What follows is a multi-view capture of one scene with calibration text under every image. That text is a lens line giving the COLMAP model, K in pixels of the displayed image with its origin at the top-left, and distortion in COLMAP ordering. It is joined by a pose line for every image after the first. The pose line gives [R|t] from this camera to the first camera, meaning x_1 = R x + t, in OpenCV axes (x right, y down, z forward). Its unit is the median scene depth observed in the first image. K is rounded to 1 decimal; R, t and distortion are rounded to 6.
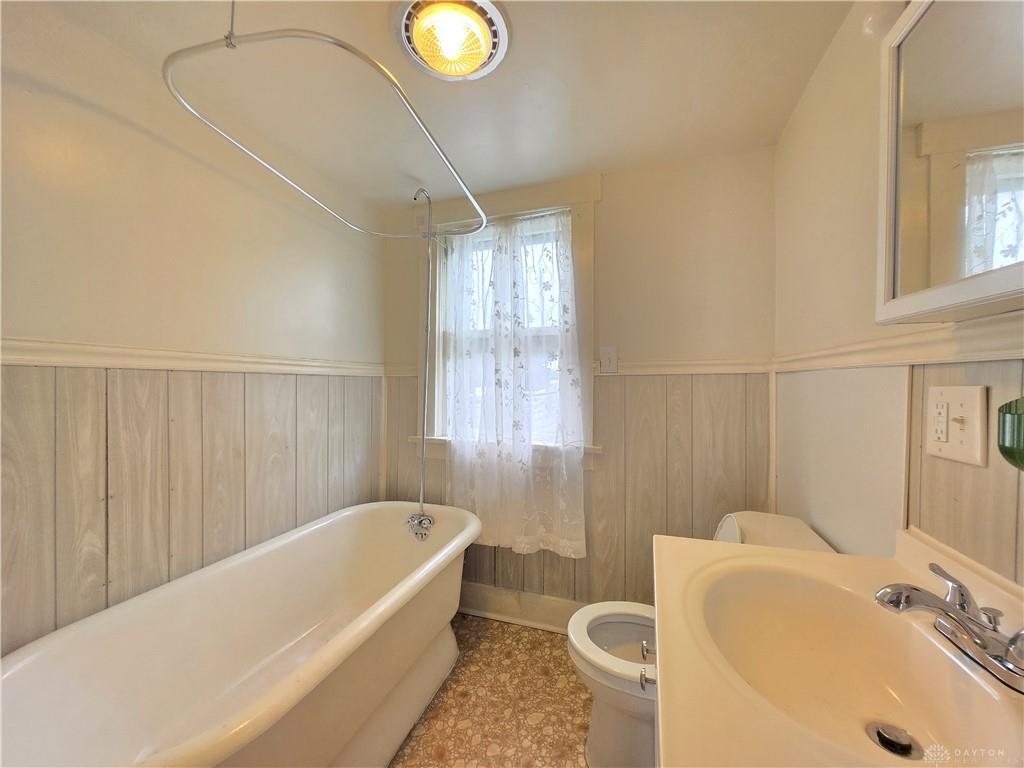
lens RADIAL K [[404.2, 0, 513.6], [0, 404.2, 383.3], [0, 0, 1]] dist [0.002478, 0.000110]
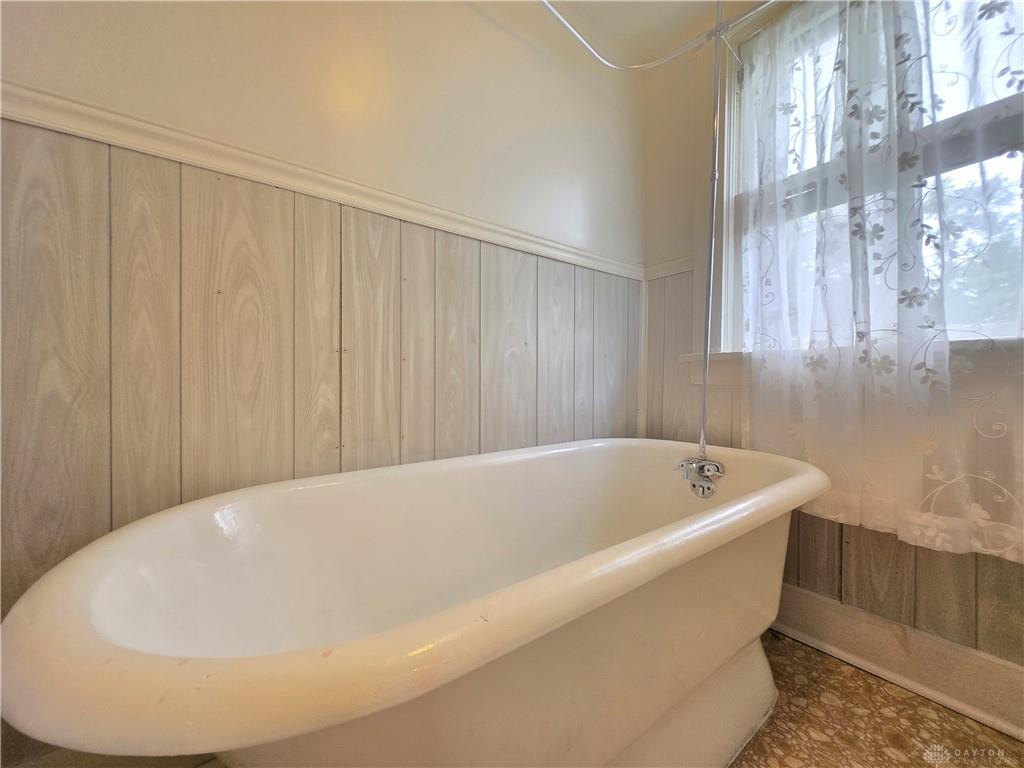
lens RADIAL K [[404.2, 0, 513.6], [0, 404.2, 383.3], [0, 0, 1]] dist [0.002478, 0.000110]
pose [[0.825572, 0.005547, -0.564269, -0.114812], [-0.004994, 0.999984, 0.002523, 0.210206], [0.564274, 0.000735, 0.825587, 0.289503]]
